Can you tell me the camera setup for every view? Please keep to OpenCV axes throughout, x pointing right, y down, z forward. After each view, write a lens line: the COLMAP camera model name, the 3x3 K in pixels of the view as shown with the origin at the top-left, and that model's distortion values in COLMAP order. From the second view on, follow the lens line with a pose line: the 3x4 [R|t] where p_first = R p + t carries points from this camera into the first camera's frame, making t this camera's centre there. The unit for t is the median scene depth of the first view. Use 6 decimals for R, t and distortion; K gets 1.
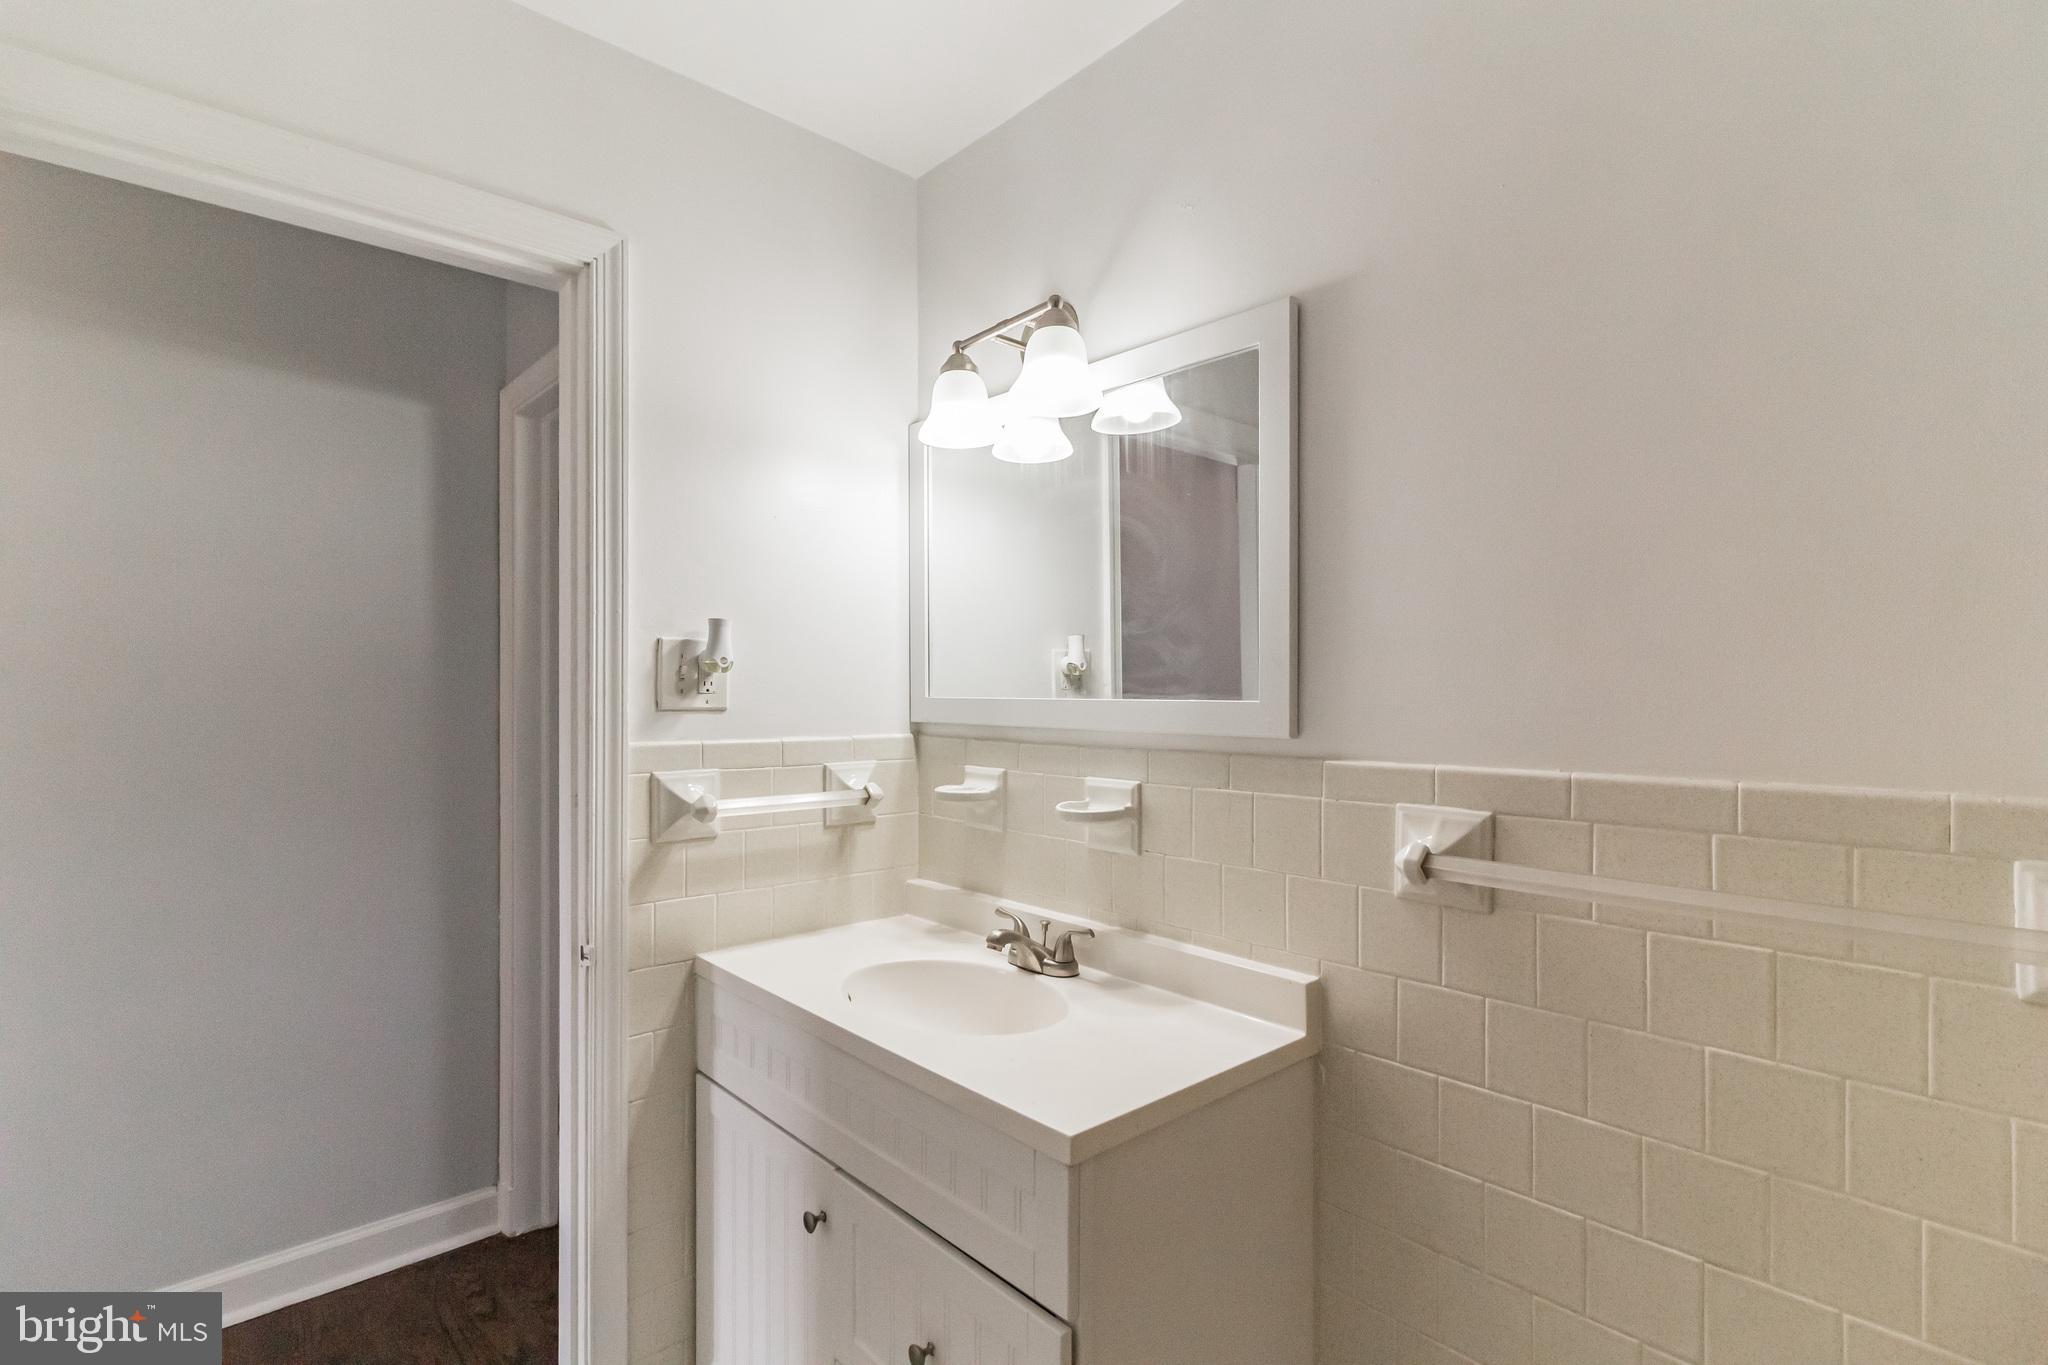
lens RADIAL K [[978.8, 0, 1024.4], [0, 978.8, 692.6], [0, 0, 1]] dist [0.001321, 0.000506]
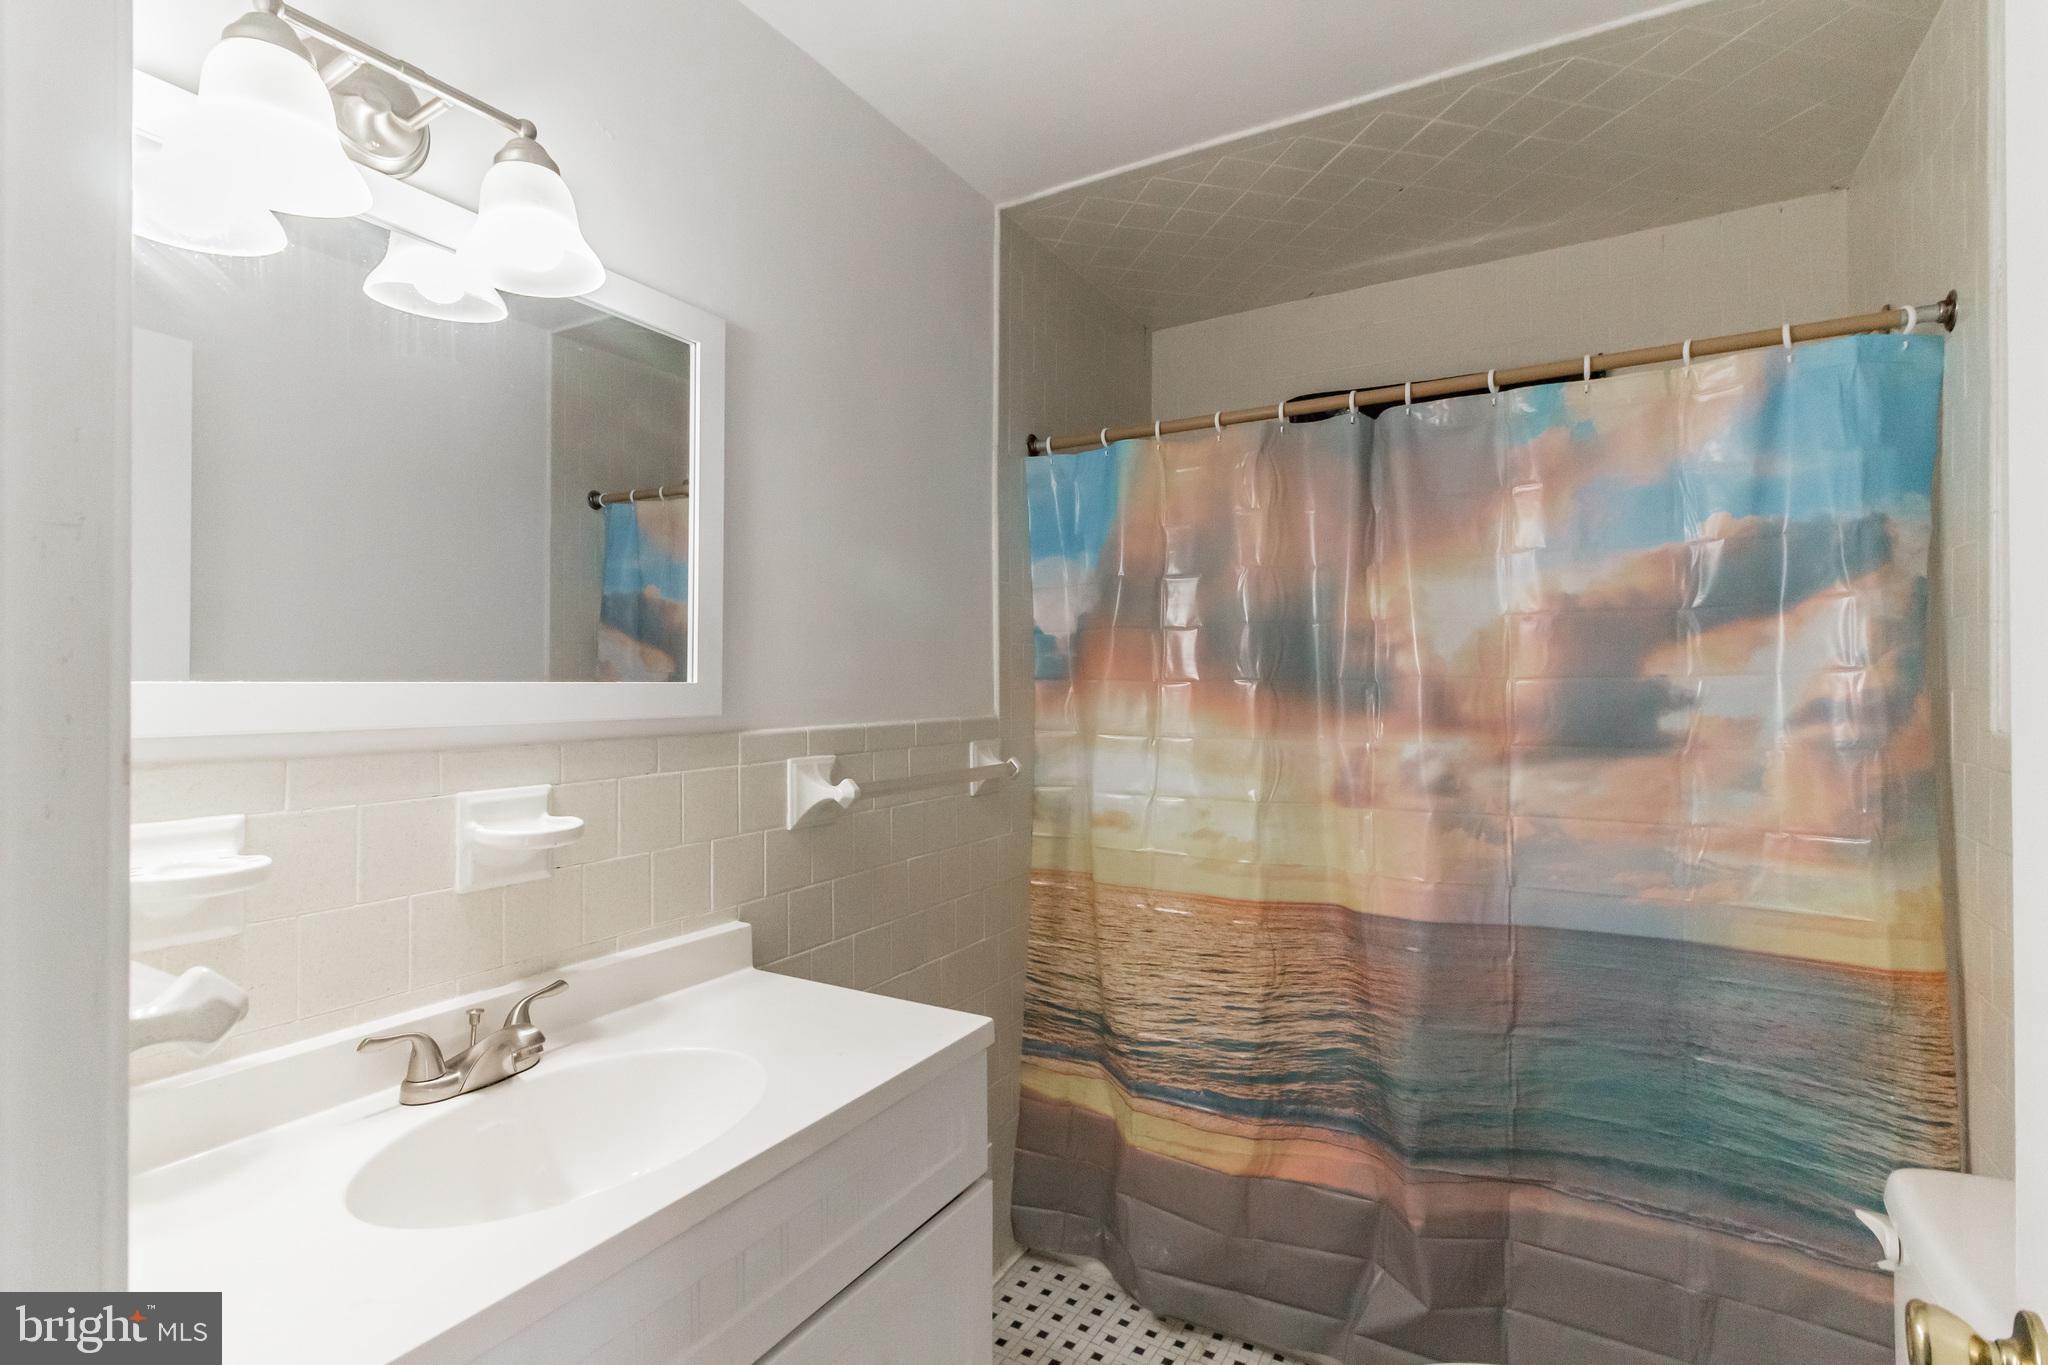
lens RADIAL K [[978.8, 0, 1023.9], [0, 978.8, 672.7], [0, 0, 1]] dist [0.001321, 0.000506]
pose [[-0.295259, -0.000764, 0.955417, -0.830662], [-0.005761, 0.999983, -0.000980, -0.002189], [-0.955400, -0.005793, -0.295258, 0.940664]]
